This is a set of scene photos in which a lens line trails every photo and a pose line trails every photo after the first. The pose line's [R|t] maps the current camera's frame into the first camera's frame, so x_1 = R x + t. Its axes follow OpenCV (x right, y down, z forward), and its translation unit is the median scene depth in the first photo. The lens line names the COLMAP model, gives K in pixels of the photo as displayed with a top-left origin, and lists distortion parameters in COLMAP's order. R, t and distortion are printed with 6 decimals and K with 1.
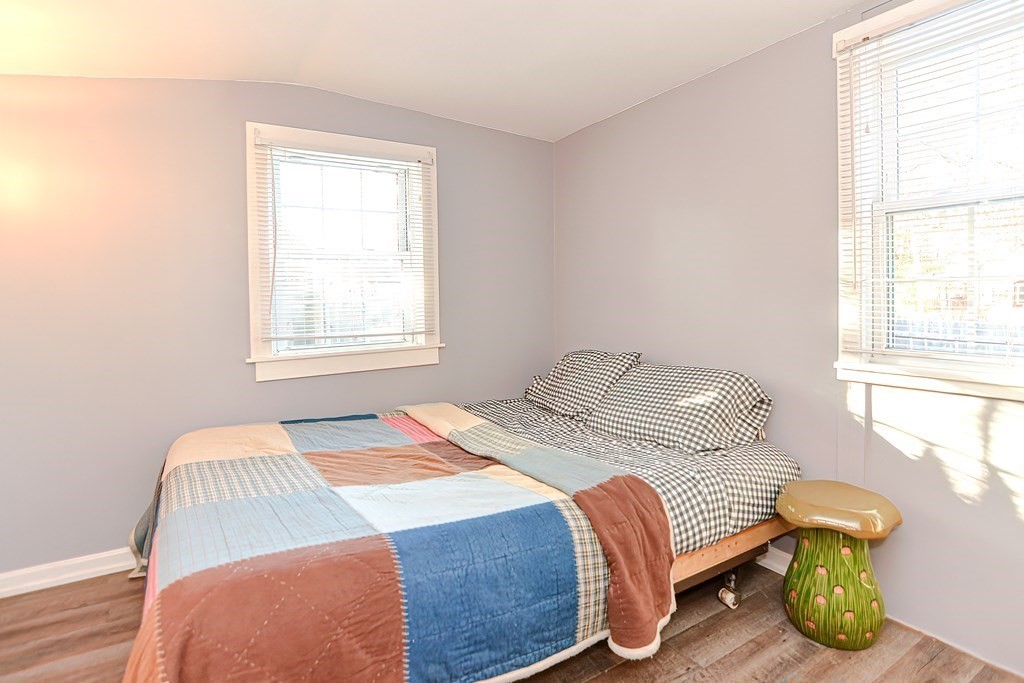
lens RADIAL K [[532.7, 0, 509.6], [0, 532.7, 315.9], [0, 0, 1]] dist [-0.017539, 0.001345]
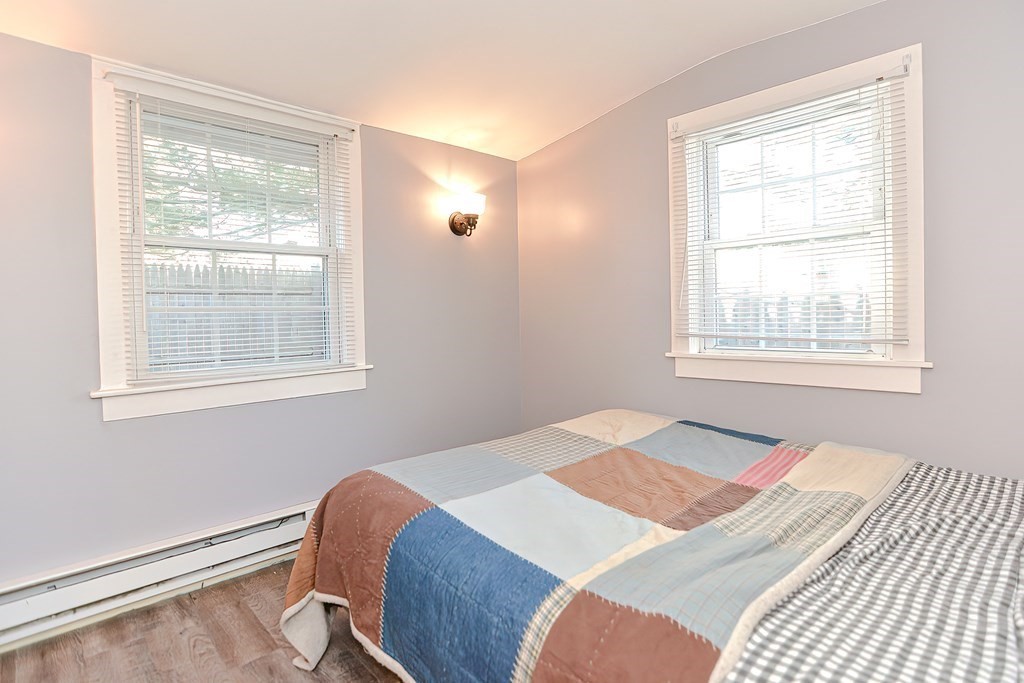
lens RADIAL K [[510.8, 0, 507.1], [0, 510.8, 346.6], [0, 0, 1]] dist [-0.017334, 0.001395]
pose [[0.201005, 0.075763, -0.976656, 1.098334], [-0.025106, 0.997076, 0.072180, 0.013036], [0.979268, 0.010012, 0.202320, 1.303649]]
